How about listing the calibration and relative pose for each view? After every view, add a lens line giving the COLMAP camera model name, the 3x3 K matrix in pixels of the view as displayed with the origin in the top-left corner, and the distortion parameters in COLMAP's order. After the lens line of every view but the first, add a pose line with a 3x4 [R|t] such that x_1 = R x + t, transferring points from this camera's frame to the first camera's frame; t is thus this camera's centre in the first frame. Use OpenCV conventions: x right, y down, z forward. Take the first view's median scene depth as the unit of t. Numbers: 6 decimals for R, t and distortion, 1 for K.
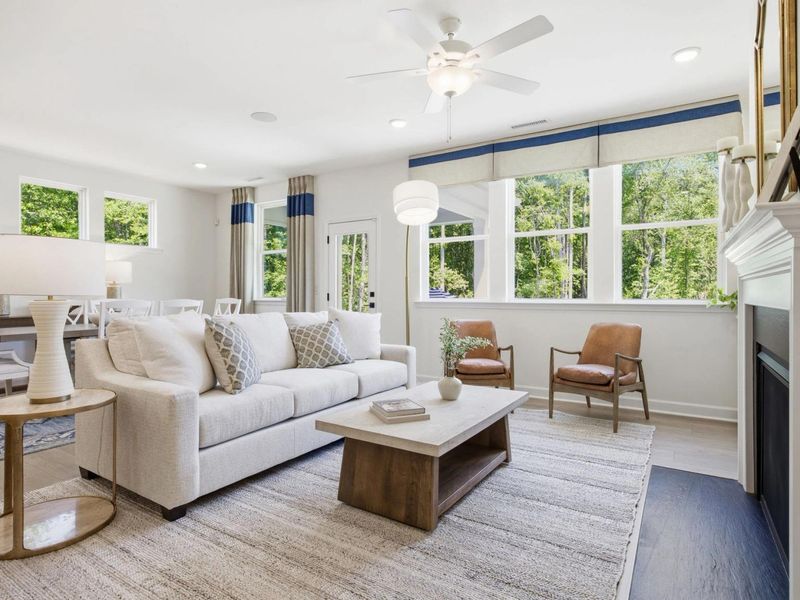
lens RADIAL K [[449.5, 0, 400.0], [0, 449.5, 300.0], [0, 0, 1]] dist [-0.023641, 0.018987]
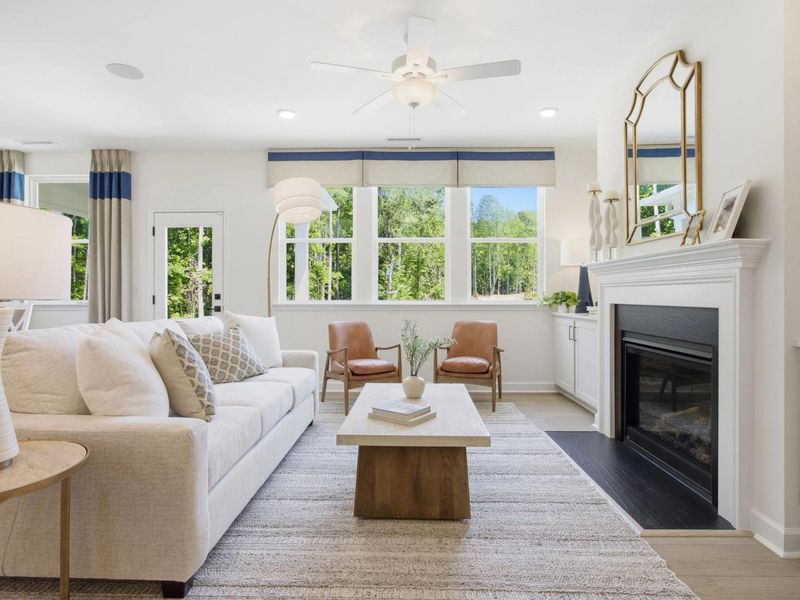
lens RADIAL K [[449.5, 0, 400.0], [0, 449.5, 300.0], [0, 0, 1]] dist [-0.023641, 0.018987]
pose [[0.856750, -0.005268, 0.515706, -0.310672], [0.007686, 0.999967, -0.002554, -0.001732], [-0.515675, 0.006152, 0.856762, 0.084888]]
